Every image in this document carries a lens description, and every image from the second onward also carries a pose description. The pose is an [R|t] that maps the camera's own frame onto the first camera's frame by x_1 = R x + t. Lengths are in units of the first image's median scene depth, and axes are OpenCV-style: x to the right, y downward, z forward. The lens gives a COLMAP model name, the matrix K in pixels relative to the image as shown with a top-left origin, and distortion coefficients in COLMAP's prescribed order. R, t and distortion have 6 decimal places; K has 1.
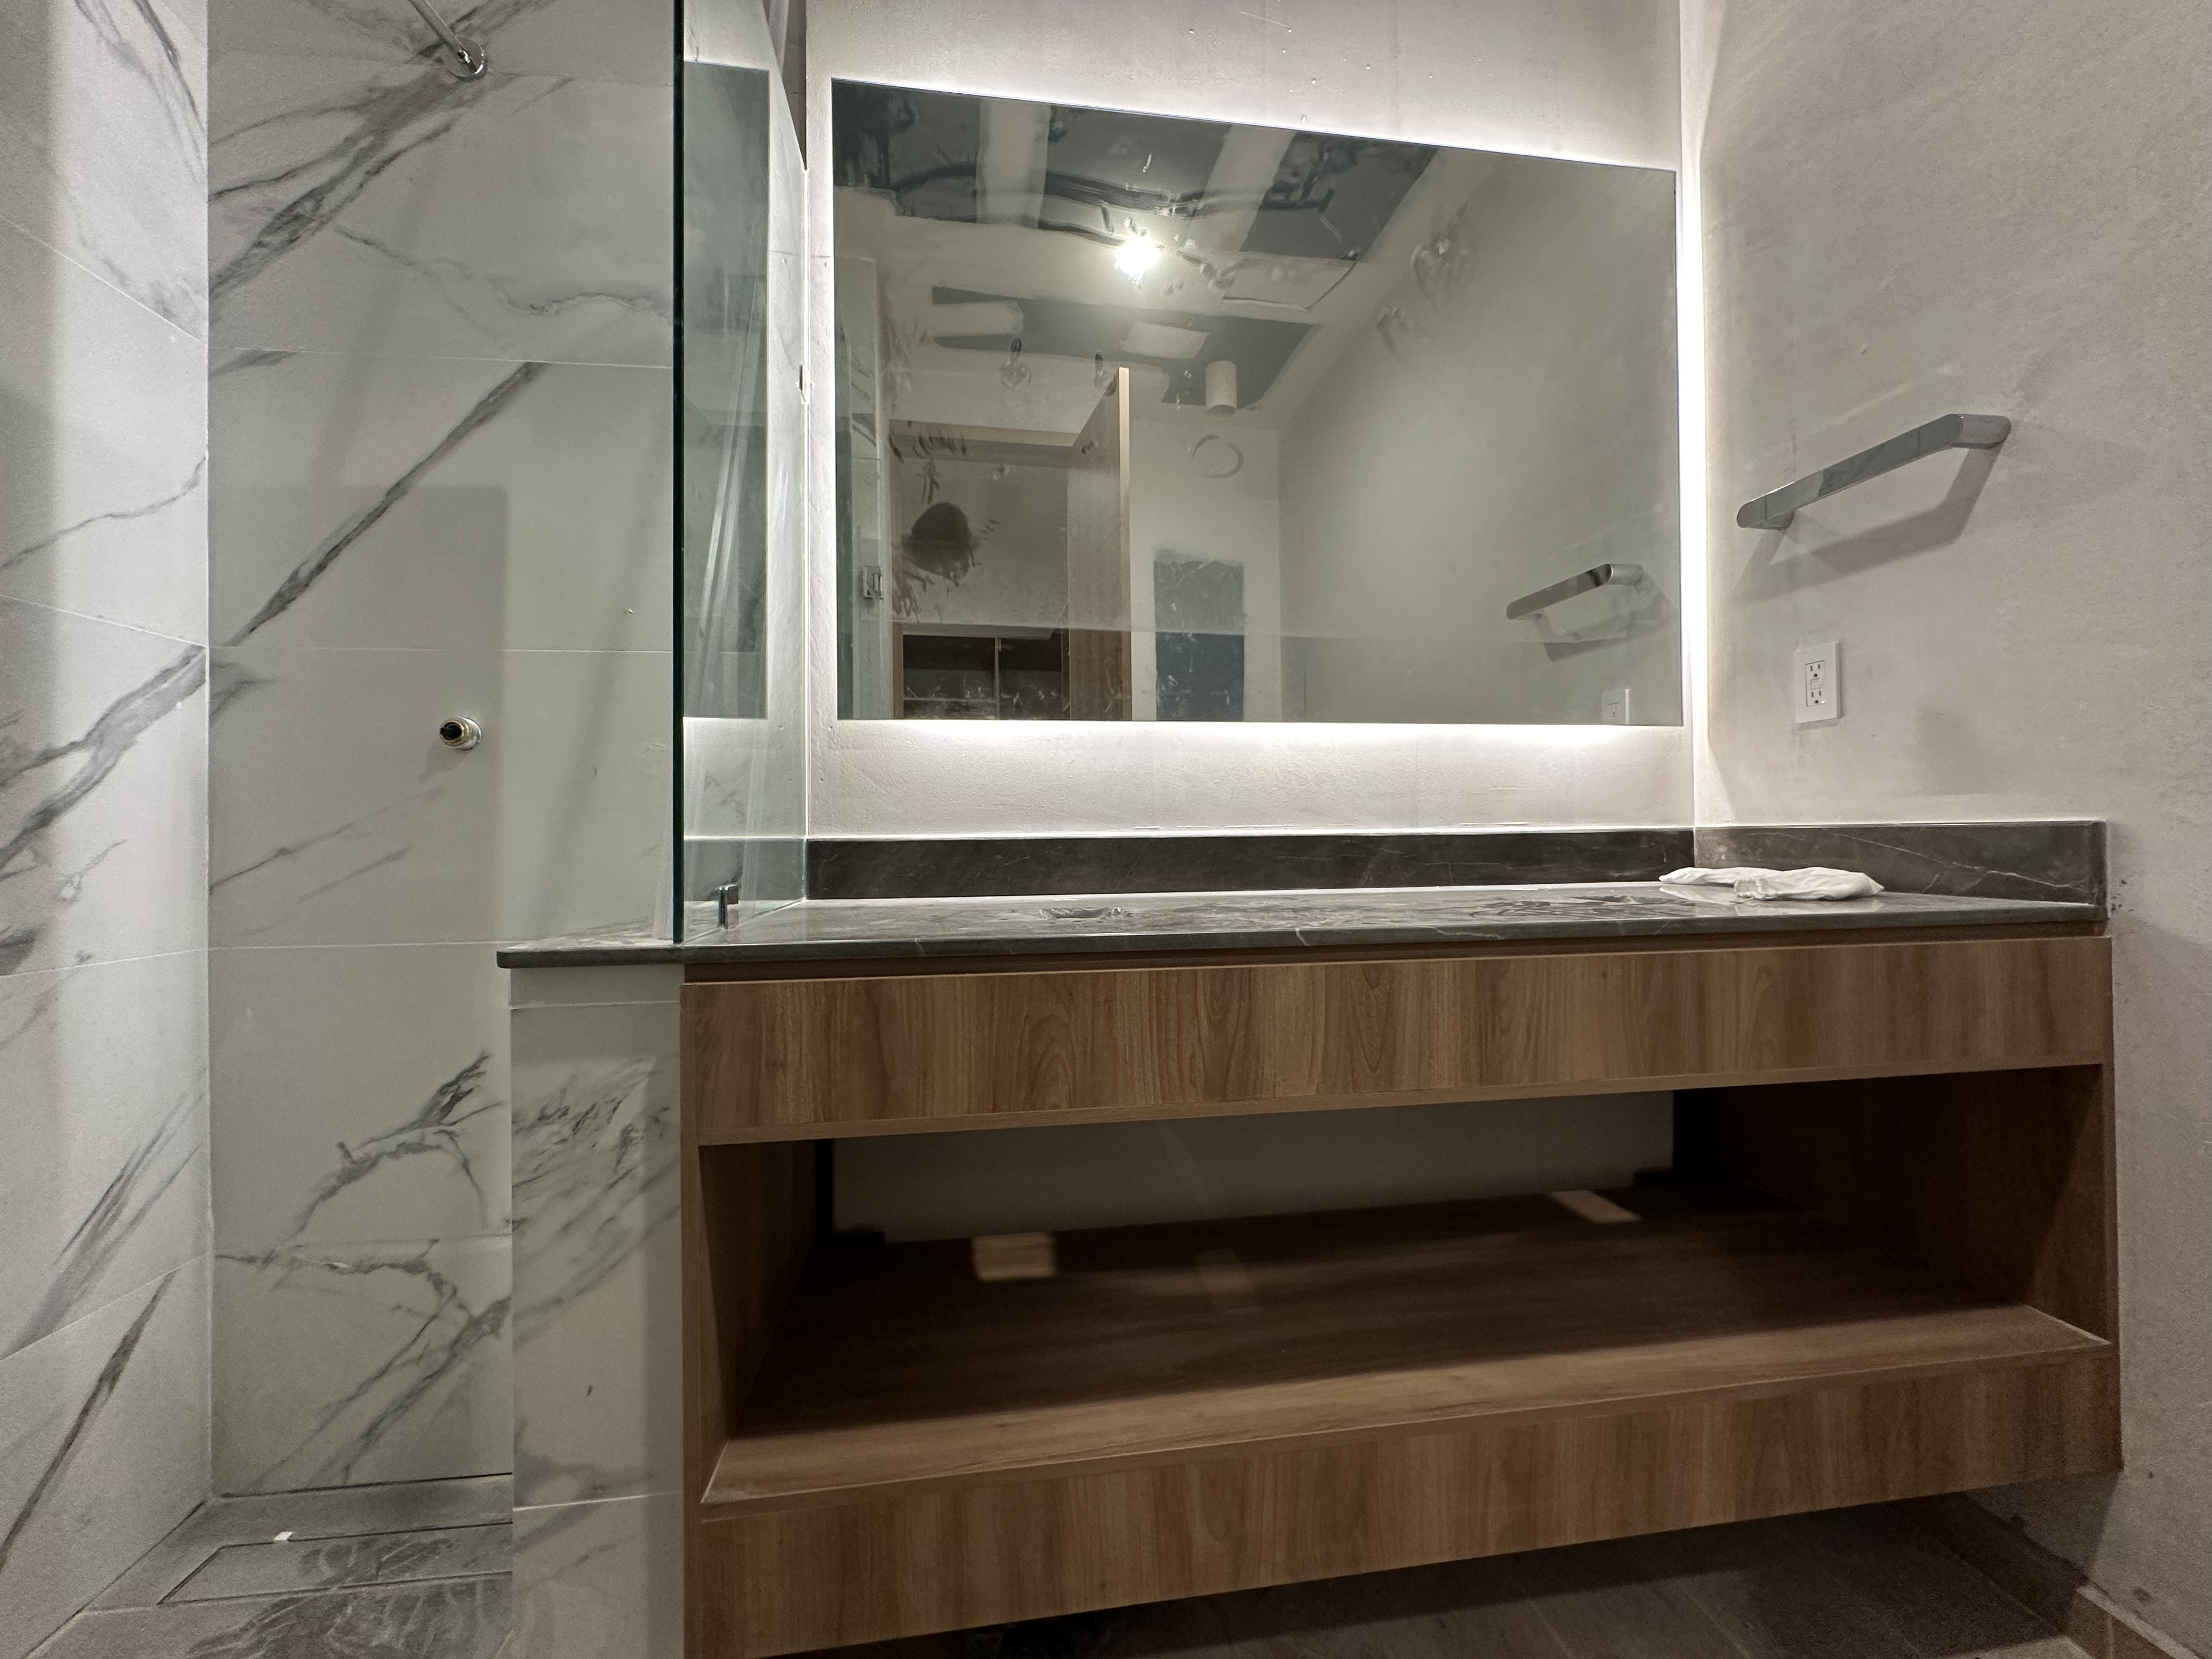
lens RADIAL K [[881.9, 0, 1114.4], [0, 881.9, 823.8], [0, 0, 1]] dist [0.002273, 0.000180]
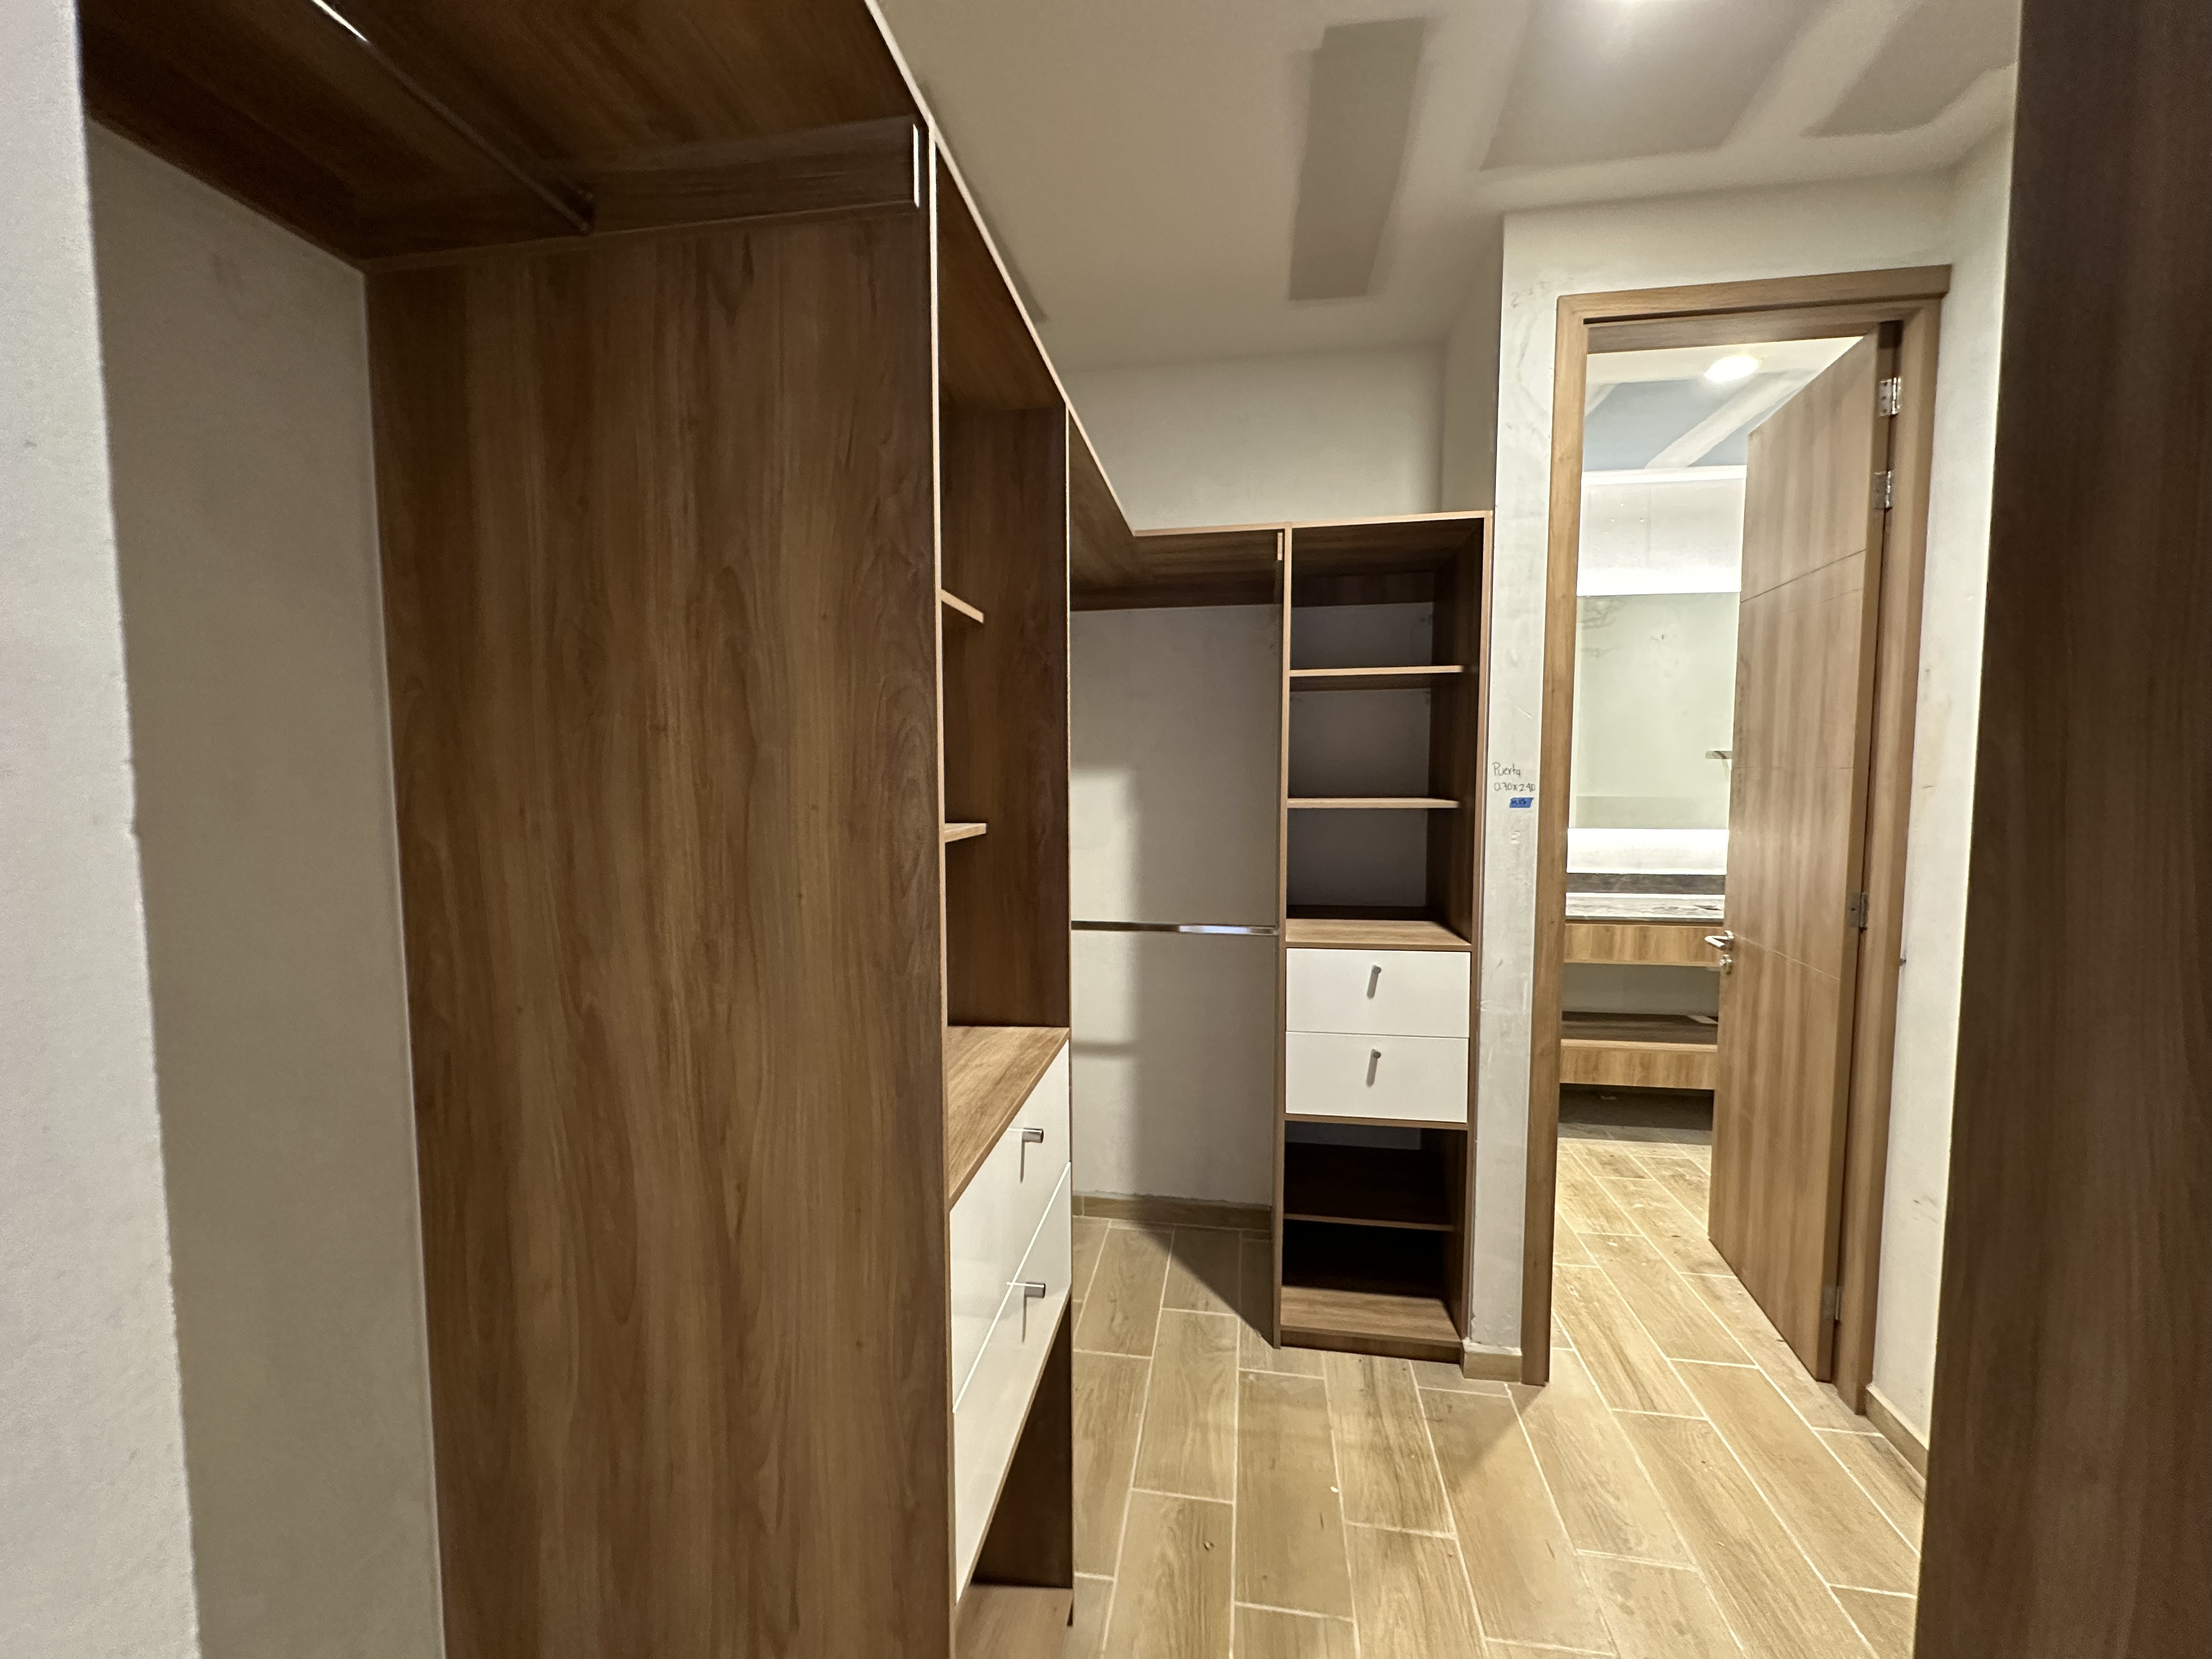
lens RADIAL K [[881.9, 0, 1100.2], [0, 881.9, 818.6], [0, 0, 1]] dist [0.002273, 0.000180]
pose [[0.954928, 0.024144, -0.295855, -0.629296], [0.000922, 0.996440, 0.084294, -0.581855], [0.296838, -0.080768, 0.951506, -3.016417]]
